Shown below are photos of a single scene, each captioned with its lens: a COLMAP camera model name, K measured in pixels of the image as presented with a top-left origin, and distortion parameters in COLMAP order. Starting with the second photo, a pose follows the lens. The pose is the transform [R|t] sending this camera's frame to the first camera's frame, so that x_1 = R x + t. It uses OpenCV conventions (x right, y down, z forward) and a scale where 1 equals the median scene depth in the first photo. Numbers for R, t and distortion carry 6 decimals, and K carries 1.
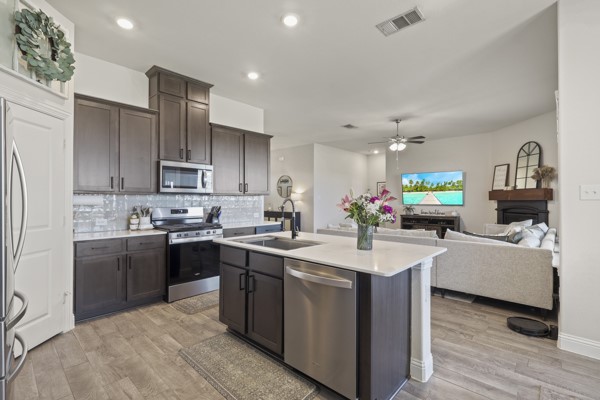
lens RADIAL K [[283.9, 0, 300.0], [0, 283.9, 200.0], [0, 0, 1]] dist [-0.000942, -0.000104]
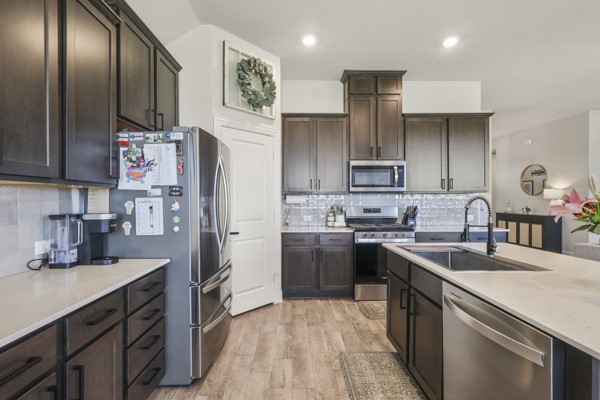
lens RADIAL K [[283.9, 0, 300.0], [0, 283.9, 200.0], [0, 0, 1]] dist [-0.000942, -0.000104]
pose [[0.691578, -0.000064, -0.722302, 0.137566], [0.002952, 0.999992, 0.002739, -0.000099], [0.722296, -0.004026, 0.691573, 0.167769]]
